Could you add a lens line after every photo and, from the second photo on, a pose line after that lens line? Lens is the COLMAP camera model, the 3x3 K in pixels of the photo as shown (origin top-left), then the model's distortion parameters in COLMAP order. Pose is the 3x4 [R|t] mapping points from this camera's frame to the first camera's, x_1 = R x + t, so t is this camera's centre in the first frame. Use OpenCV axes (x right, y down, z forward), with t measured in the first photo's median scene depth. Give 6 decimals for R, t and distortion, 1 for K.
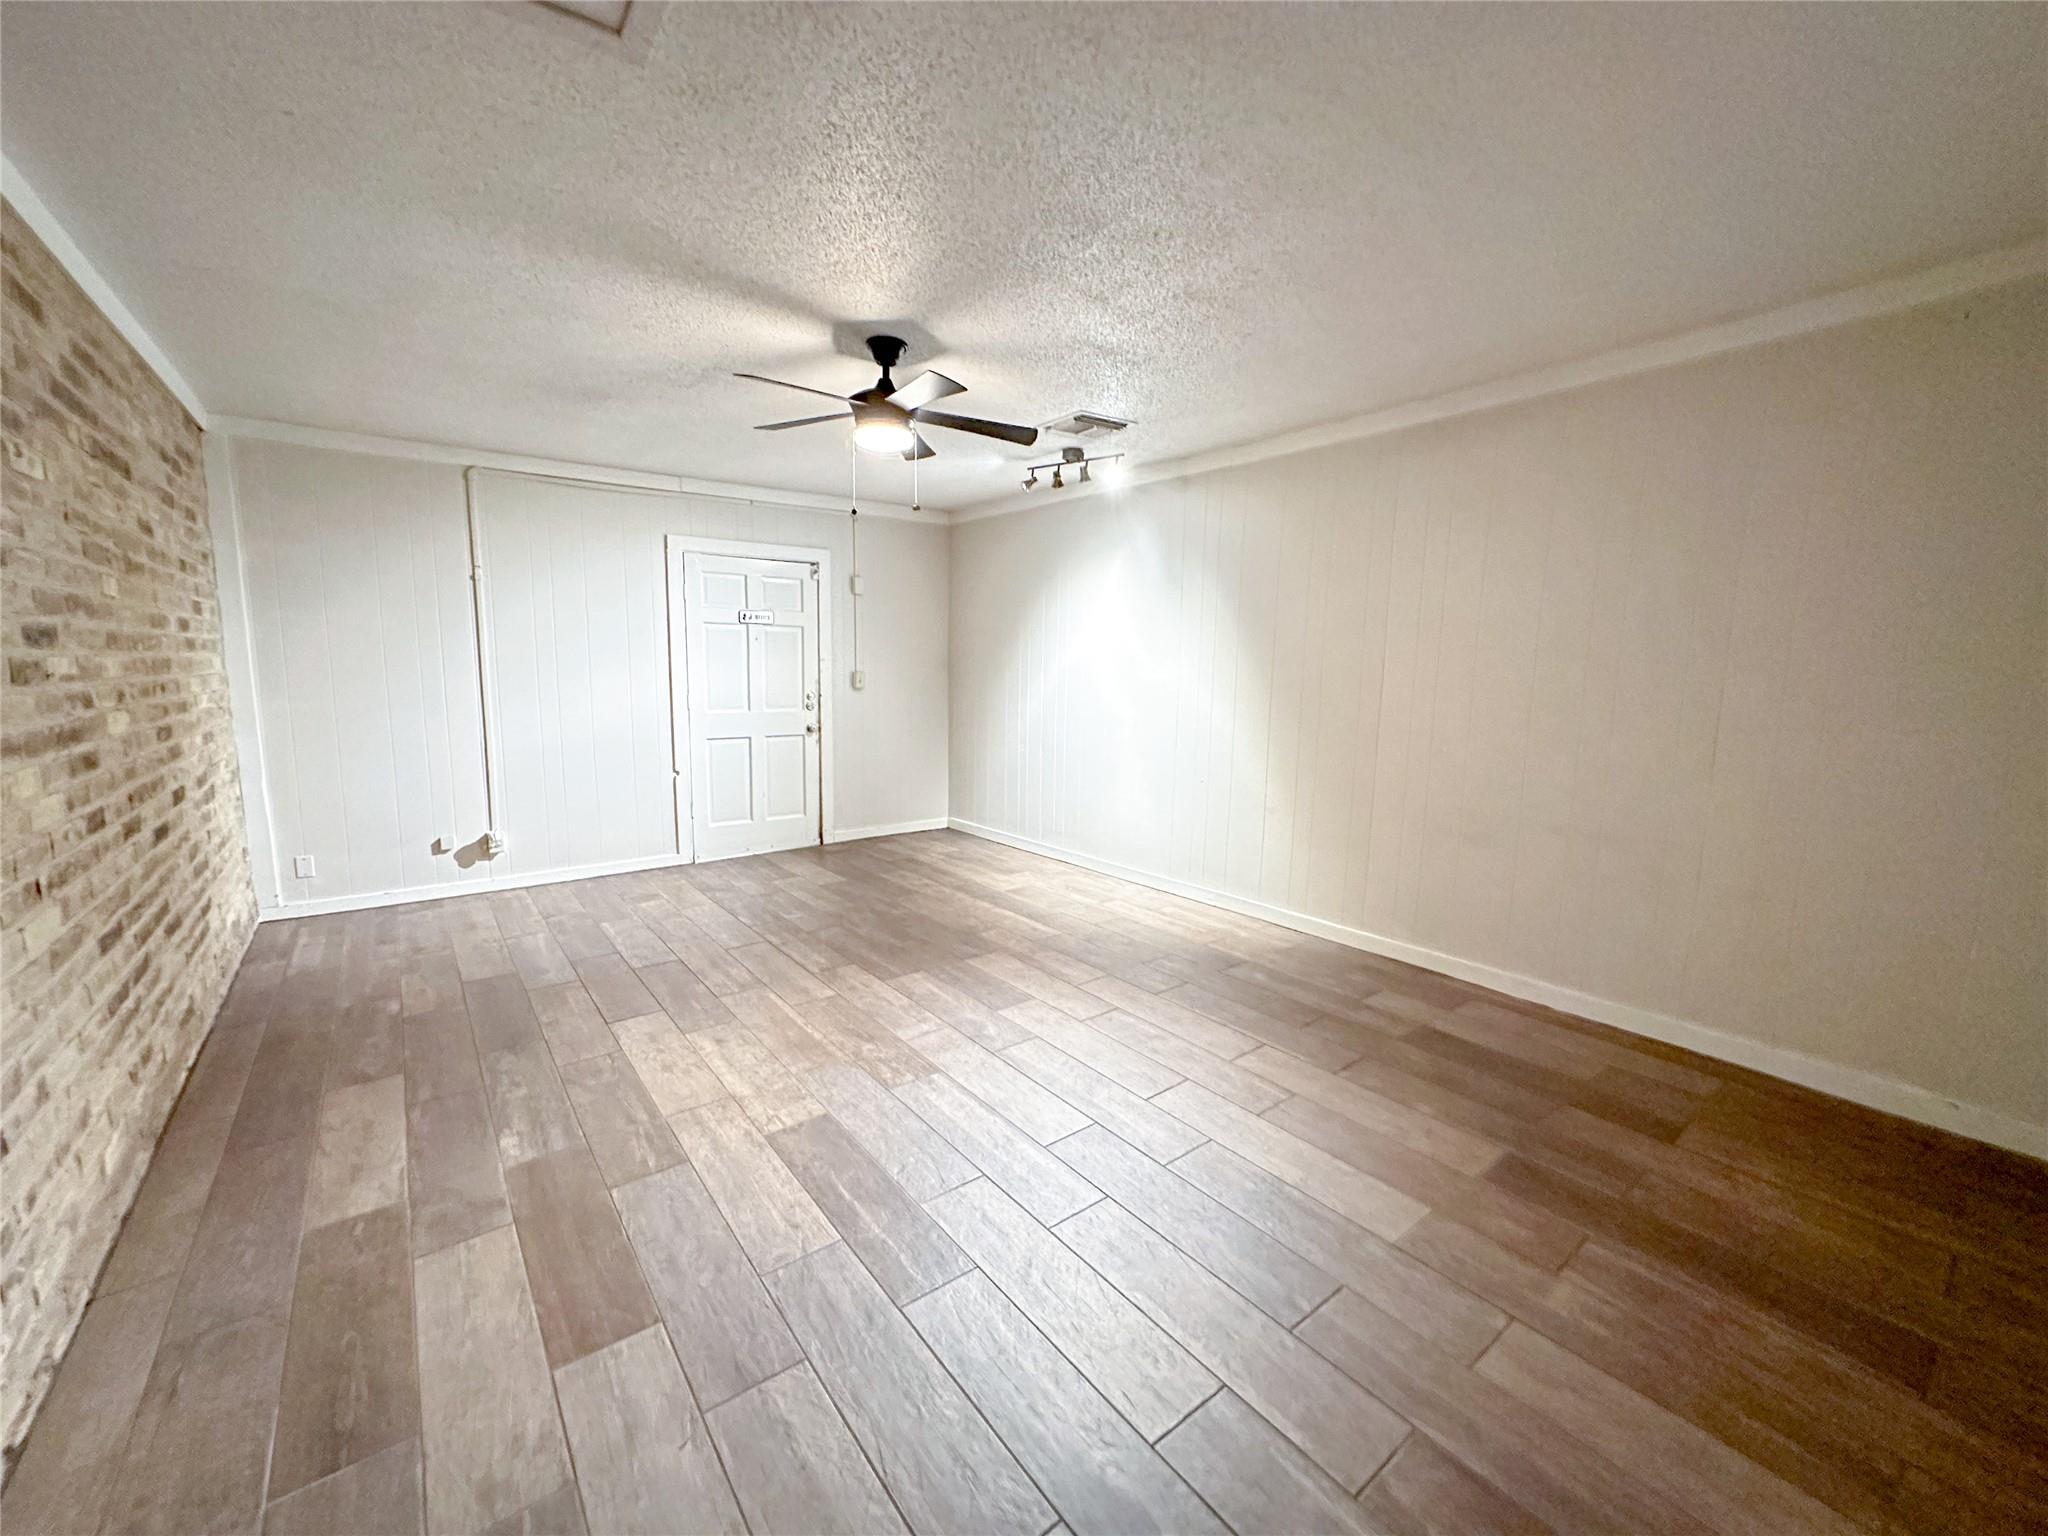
lens RADIAL K [[815.8, 0, 1018.3], [0, 815.8, 767.1], [0, 0, 1]] dist [-0.001964, 0.000821]
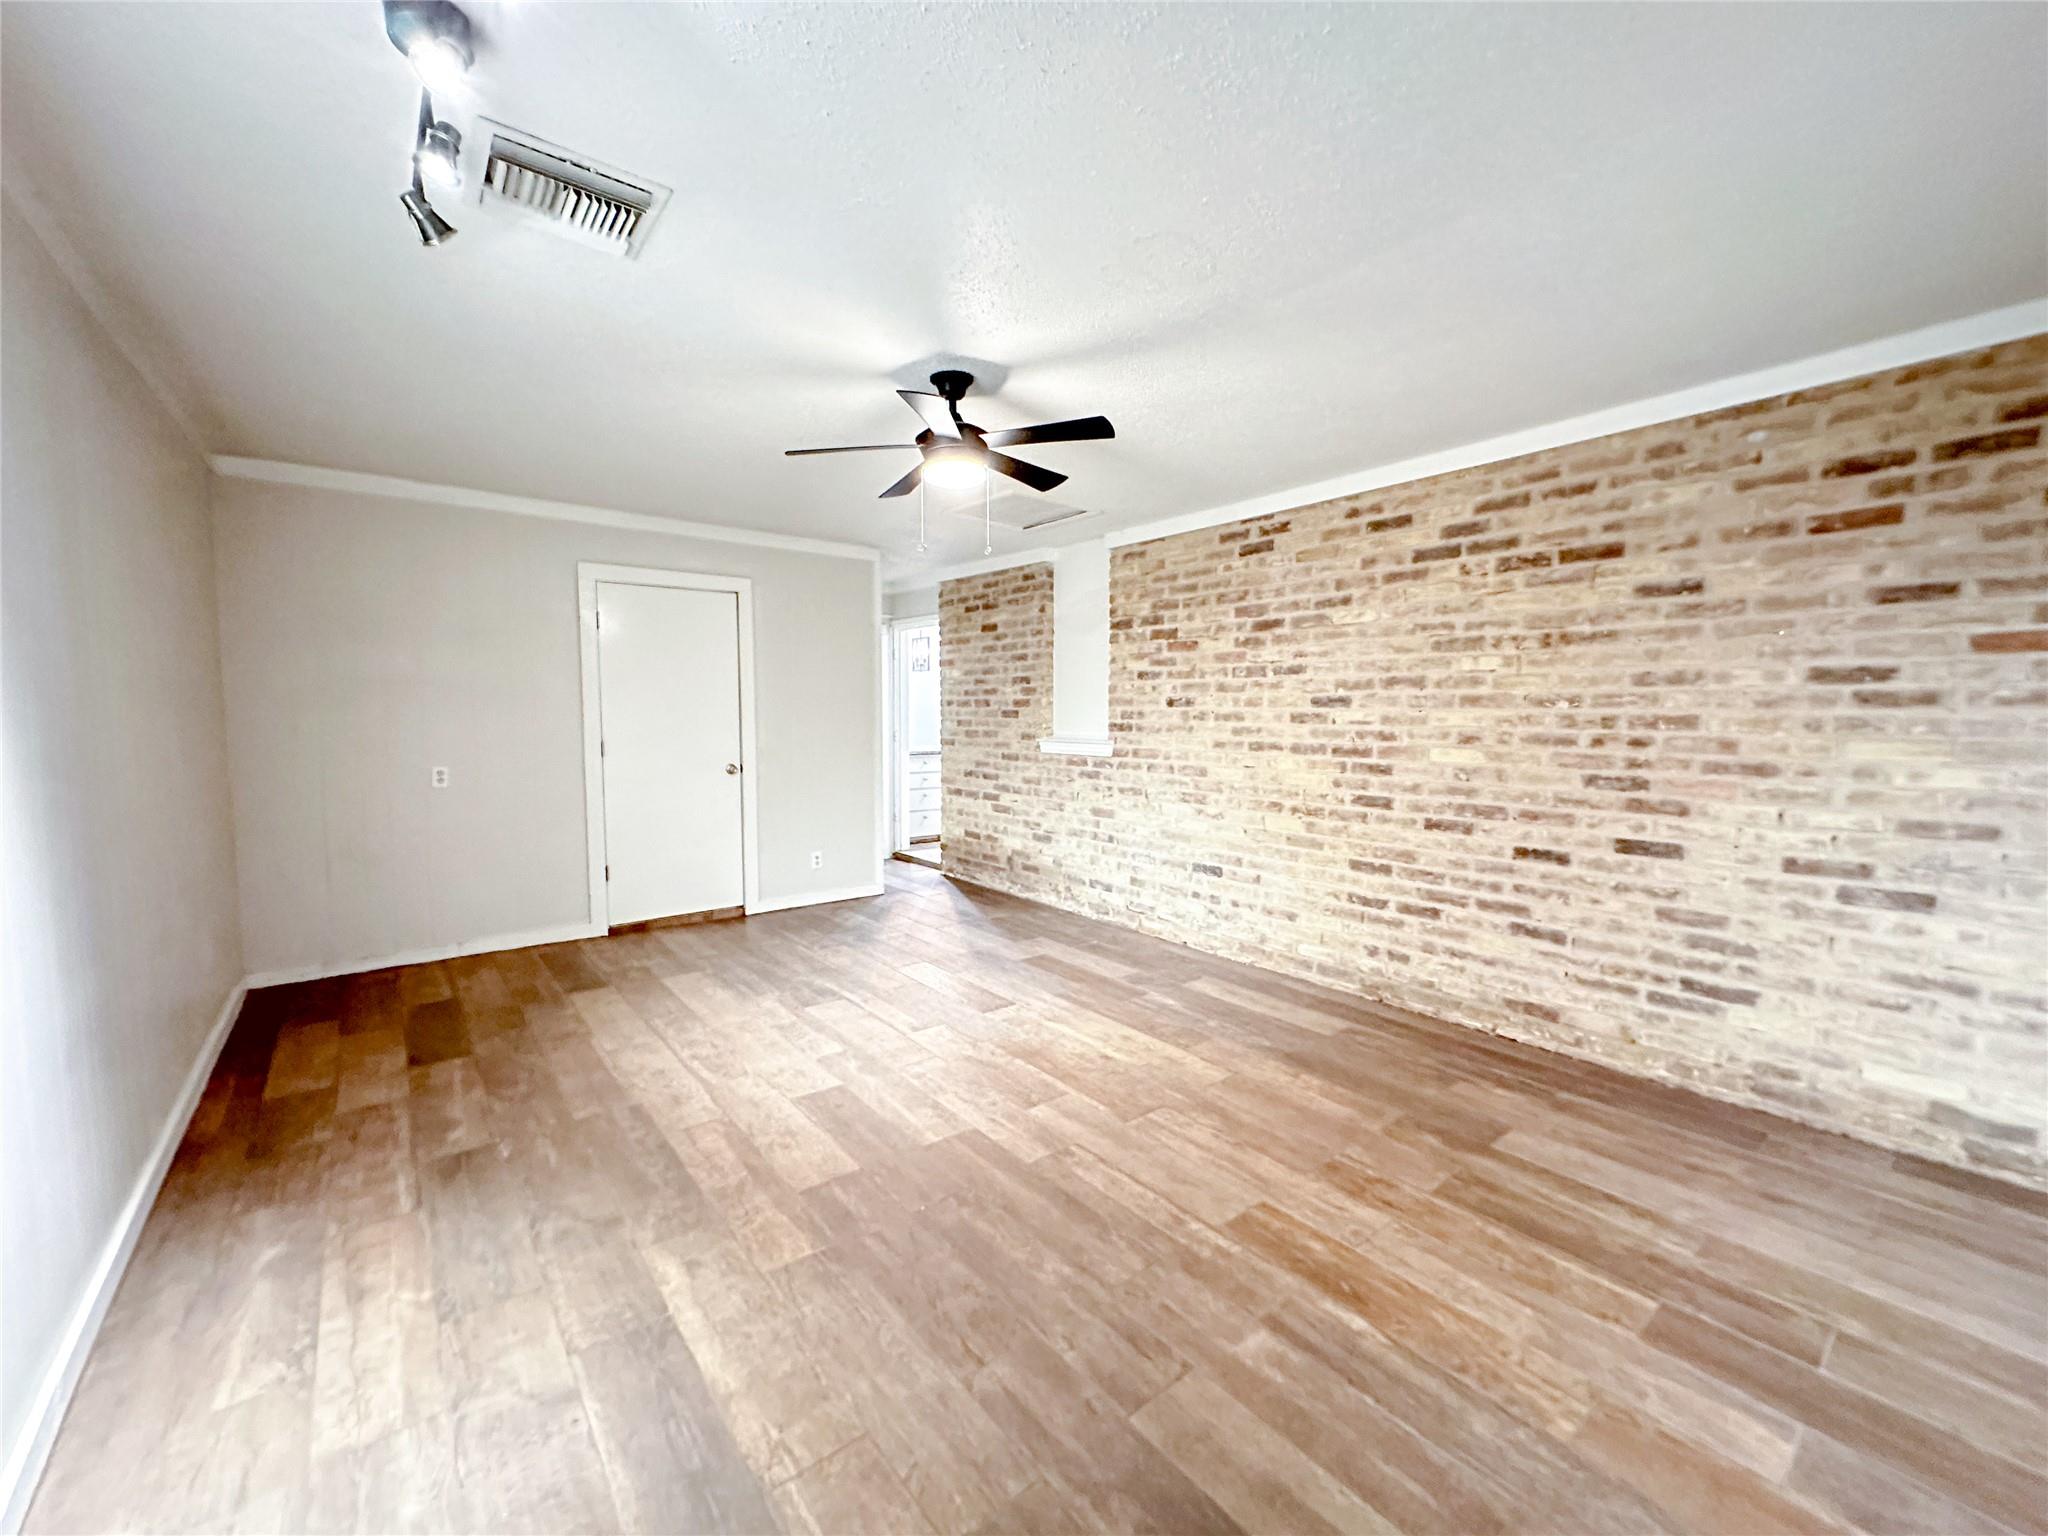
lens RADIAL K [[815.8, 0, 1018.3], [0, 815.8, 767.1], [0, 0, 1]] dist [-0.001964, 0.000821]
pose [[-0.999730, -0.009735, -0.021085, -0.208552], [-0.013711, 0.980204, 0.197515, -0.241466], [0.018745, 0.197751, -0.980073, 1.871185]]
